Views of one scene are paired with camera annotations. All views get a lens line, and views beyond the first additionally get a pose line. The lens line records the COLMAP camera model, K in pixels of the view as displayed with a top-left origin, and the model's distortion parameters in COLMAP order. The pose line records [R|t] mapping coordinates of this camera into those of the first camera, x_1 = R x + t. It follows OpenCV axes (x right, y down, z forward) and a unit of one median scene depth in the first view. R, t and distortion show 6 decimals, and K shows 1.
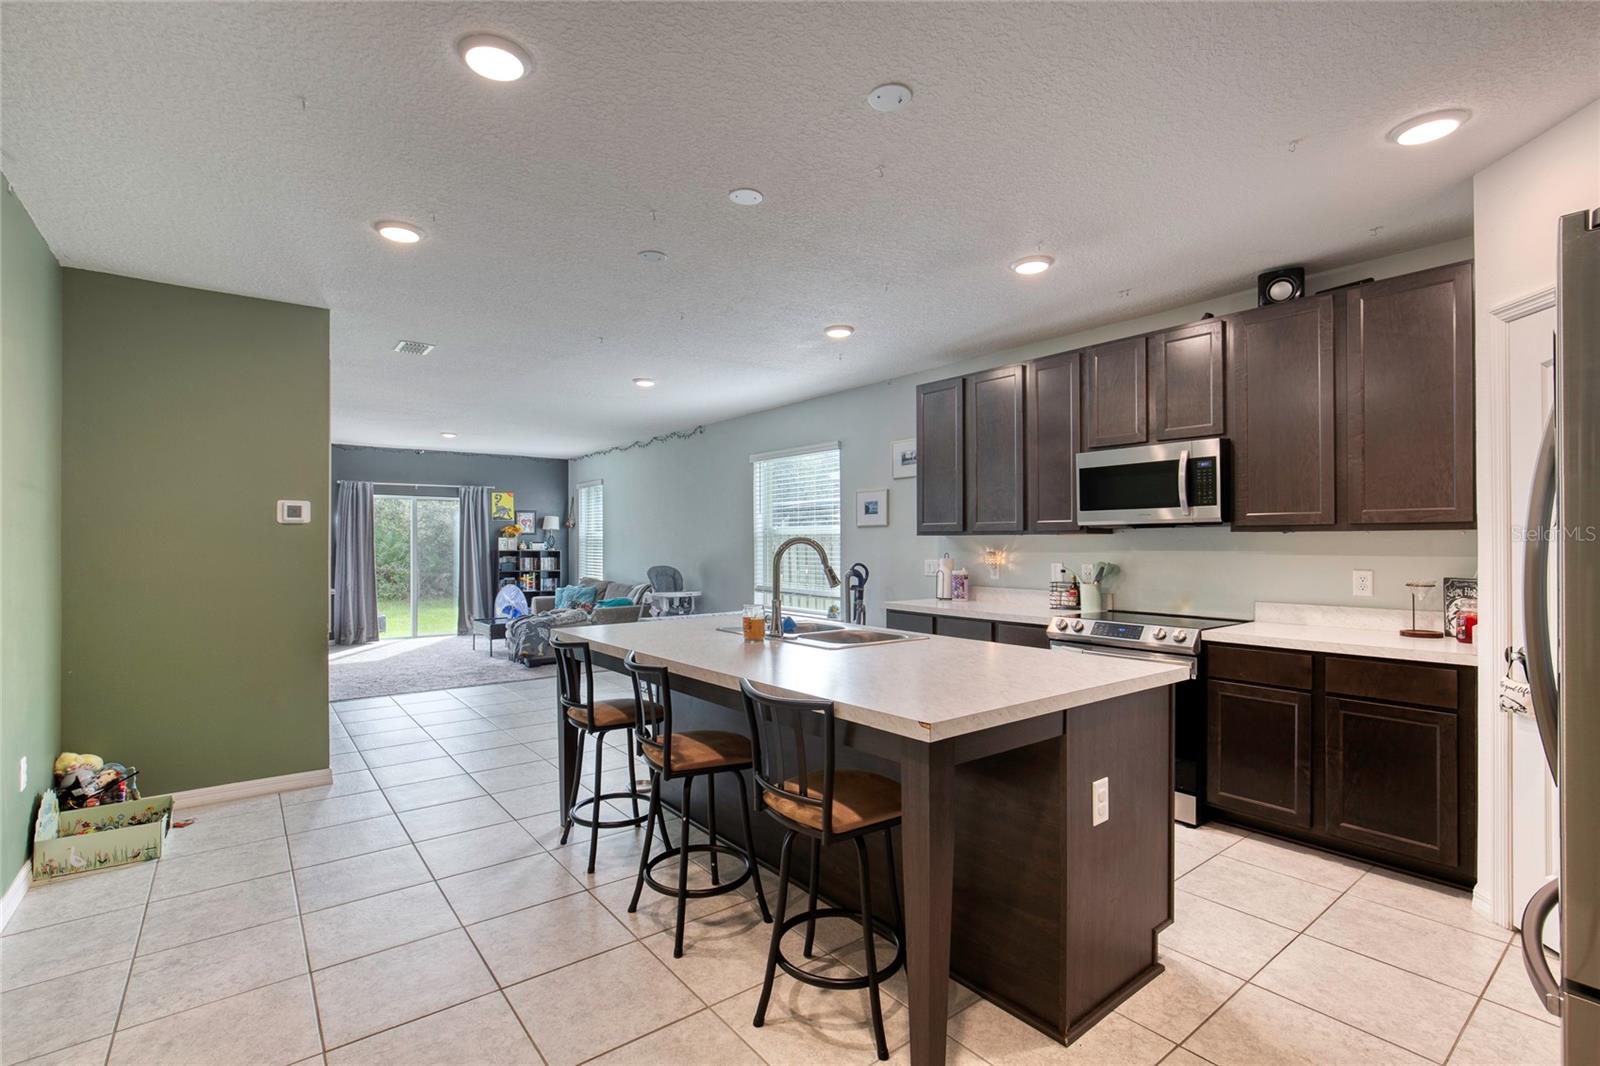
lens RADIAL K [[730.2, 0, 773.0], [0, 730.2, 530.5], [0, 0, 1]] dist [-0.007778, 0.000915]
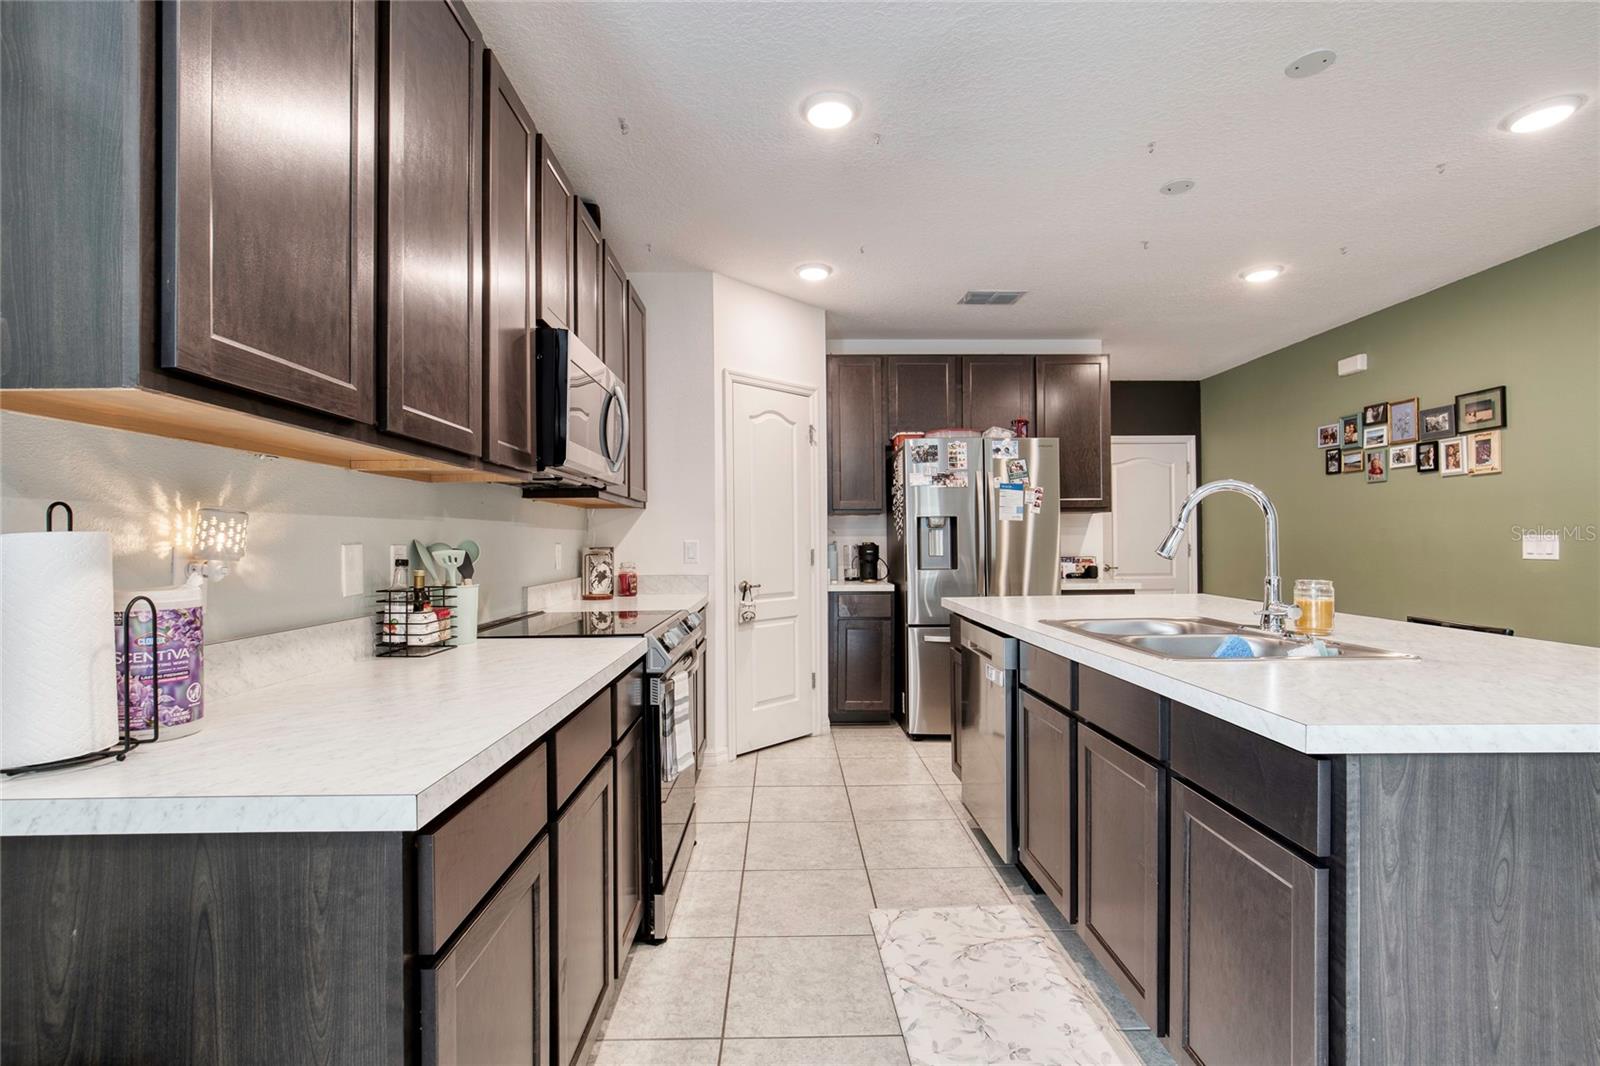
lens RADIAL K [[730.2, 0, 797.8], [0, 730.2, 539.2], [0, 0, 1]] dist [-0.007778, 0.000915]
pose [[-0.805885, 0.013476, 0.591918, -0.029538], [0.001732, 0.999790, -0.020403, 0.052377], [-0.592069, -0.015417, -0.805740, 1.217427]]
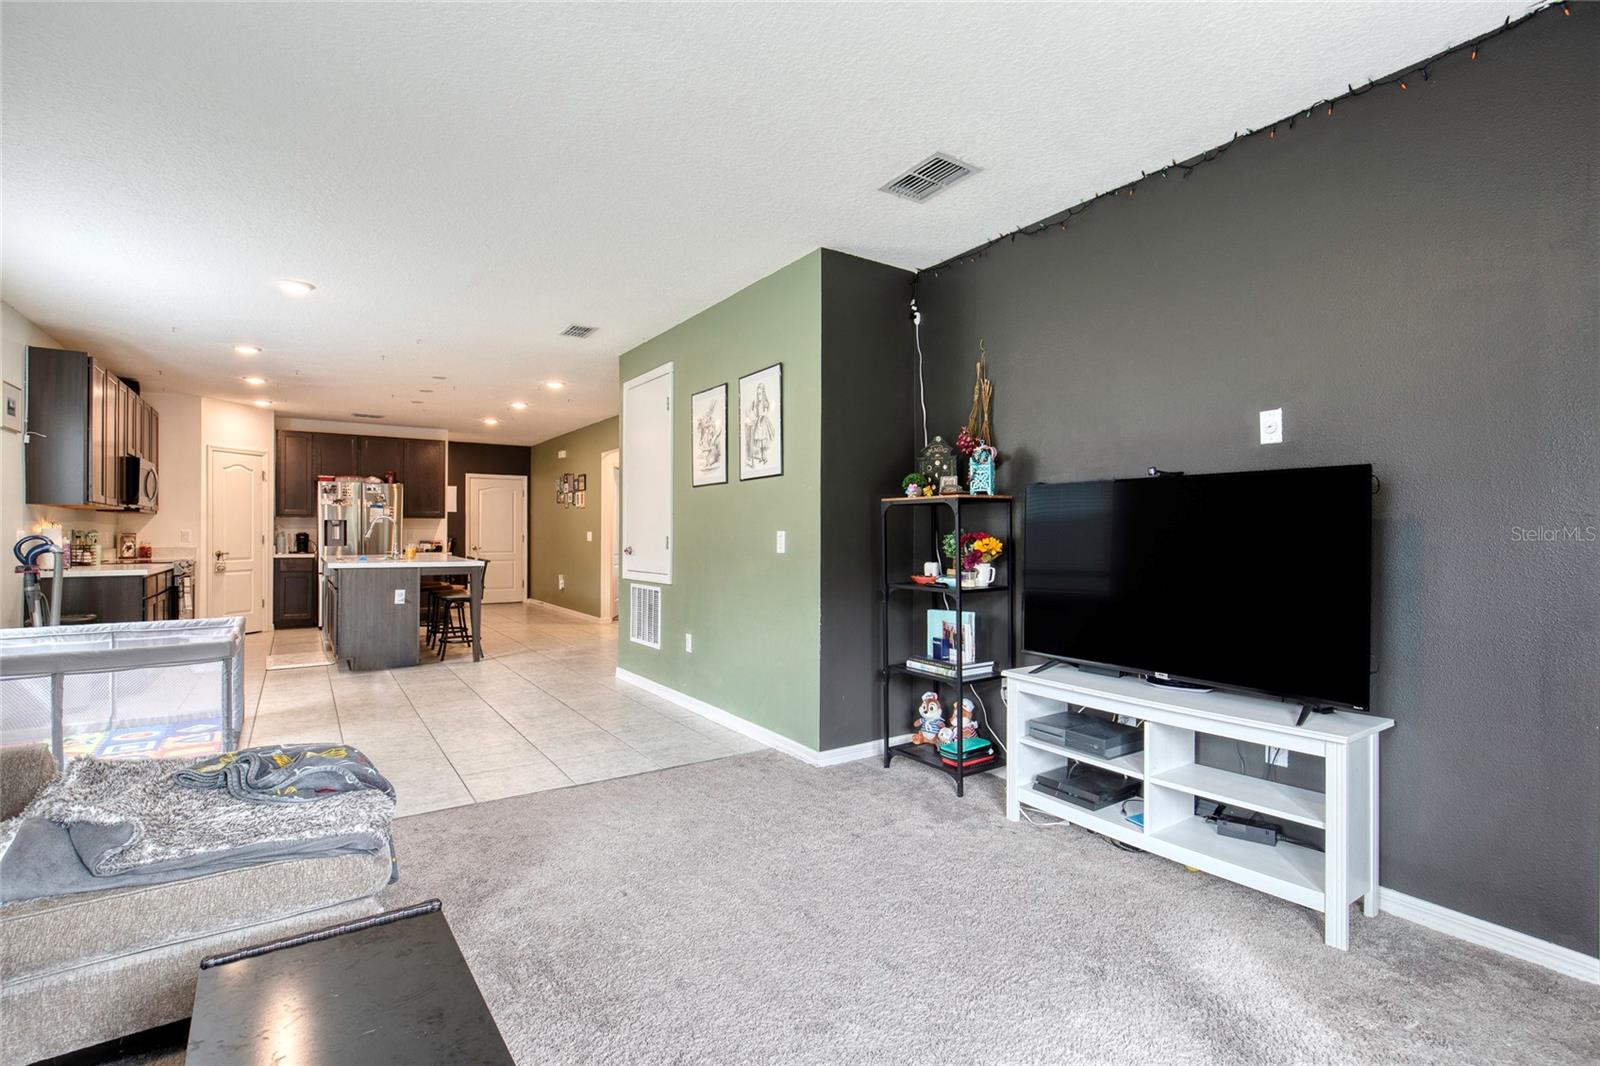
lens RADIAL K [[730.2, 0, 765.5], [0, 730.2, 528.9], [0, 0, 1]] dist [-0.007778, 0.000915]
pose [[-0.996959, 0.003083, 0.077863, -0.914882], [0.001284, 0.999731, -0.023140, 0.074248], [-0.077913, -0.022970, -0.996695, 2.200296]]
